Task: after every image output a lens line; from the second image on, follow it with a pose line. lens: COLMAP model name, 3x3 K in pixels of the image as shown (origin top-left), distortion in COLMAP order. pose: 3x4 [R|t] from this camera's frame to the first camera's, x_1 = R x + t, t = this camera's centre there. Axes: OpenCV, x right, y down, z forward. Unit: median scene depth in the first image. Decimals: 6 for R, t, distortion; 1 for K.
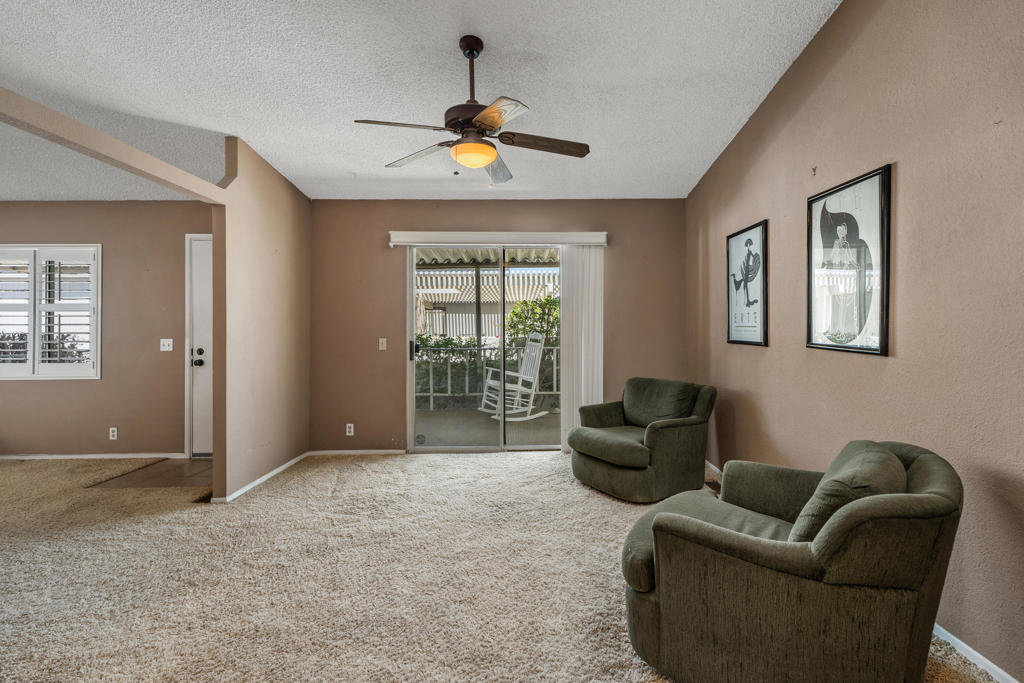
lens RADIAL K [[471.3, 0, 552.8], [0, 471.3, 326.9], [0, 0, 1]] dist [0.001579, 0.000338]
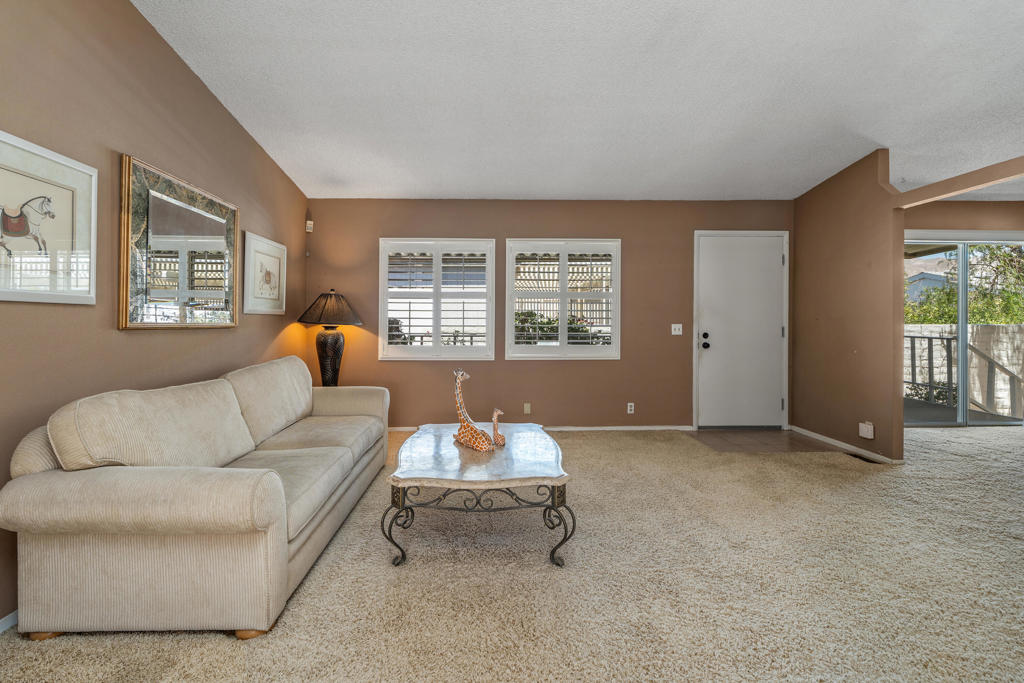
lens RADIAL K [[476.3, 0, 499.5], [0, 476.3, 319.0], [0, 0, 1]] dist [0.003556, 0.000889]
pose [[0.999955, 0.006177, 0.007239, -1.269587], [-0.006234, 0.999949, 0.007929, 0.007073], [-0.007190, -0.007974, 0.999942, -0.131704]]
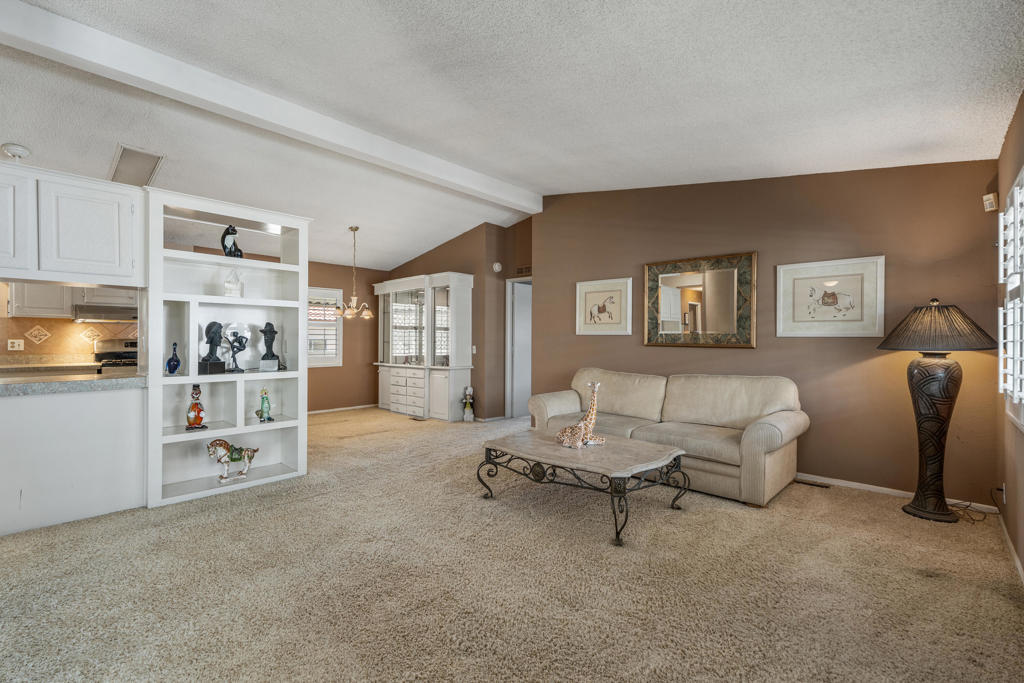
lens RADIAL K [[453.3, 0, 512.0], [0, 453.3, 341.5], [0, 0, 1]] dist [0.001801, 0.000605]
pose [[-0.698232, 0.004919, -0.715854, -0.687756], [0.006500, 0.999979, 0.000532, 0.011625], [0.715842, -0.004282, -0.698249, 0.942228]]
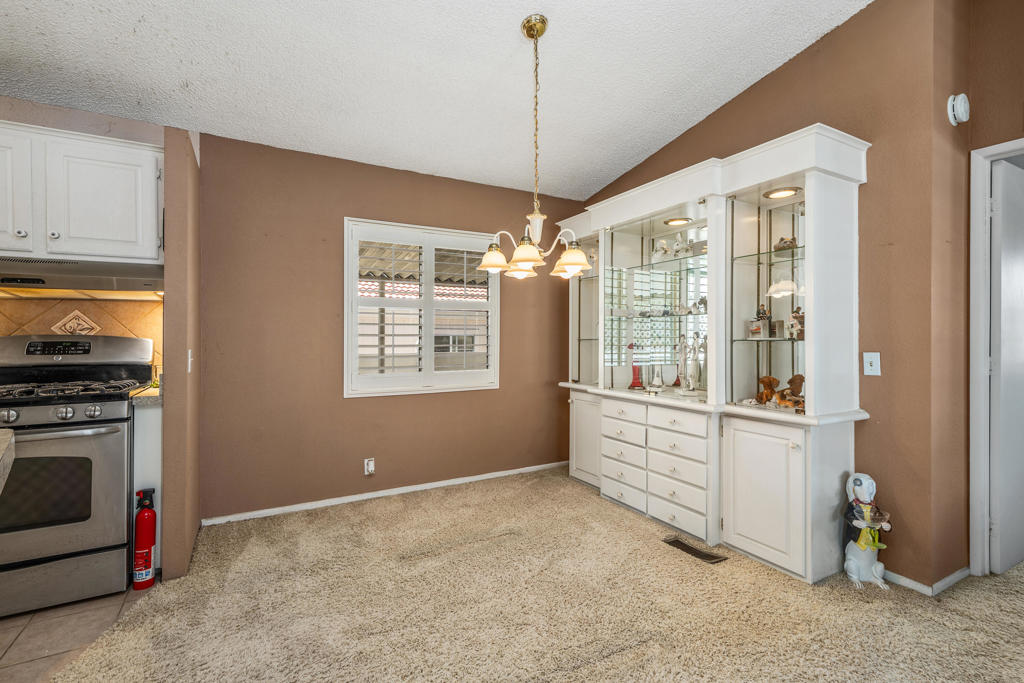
lens RADIAL K [[464.7, 0, 512.2], [0, 464.7, 336.3], [0, 0, 1]] dist [-0.000251, -0.000100]
pose [[-0.884911, 0.007678, -0.465696, -1.080670], [0.009345, 0.999956, -0.001270, 0.004266], [0.465666, -0.005476, -0.884944, 0.073736]]
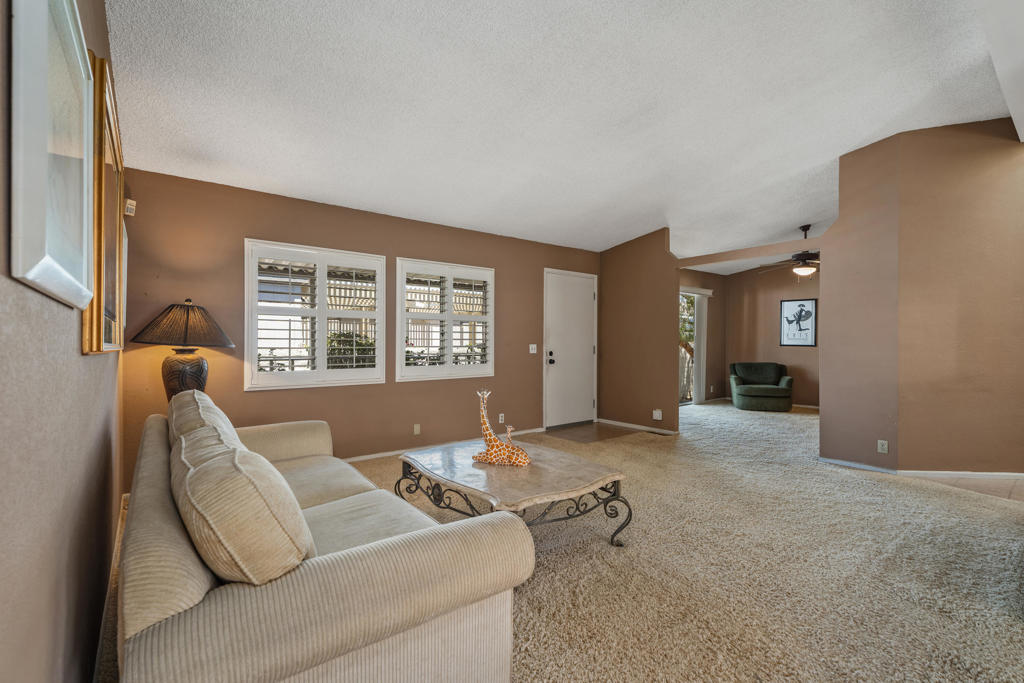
lens RADIAL K [[446.9, 0, 526.6], [0, 446.9, 341.9], [0, 0, 1]] dist [0.009214, 0.000259]
pose [[0.789936, 0.004375, 0.613173, -1.642950], [-0.008191, 0.999961, 0.003417, 0.014310], [-0.613134, -0.007722, 0.789941, 0.002610]]
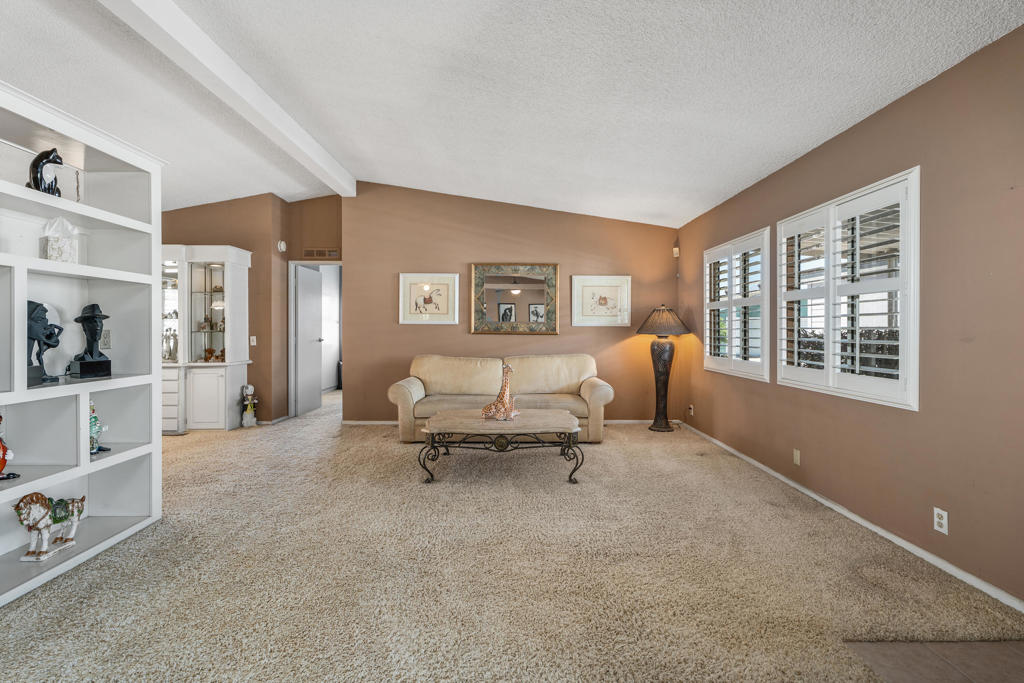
lens RADIAL K [[459.8, 0, 505.8], [0, 459.8, 329.6], [0, 0, 1]] dist [0.002855, 0.000620]
pose [[-0.026178, 0.005746, -0.999641, -0.412932], [0.009422, 0.999940, 0.005501, 0.006741], [0.999613, -0.009275, -0.026231, 0.539907]]
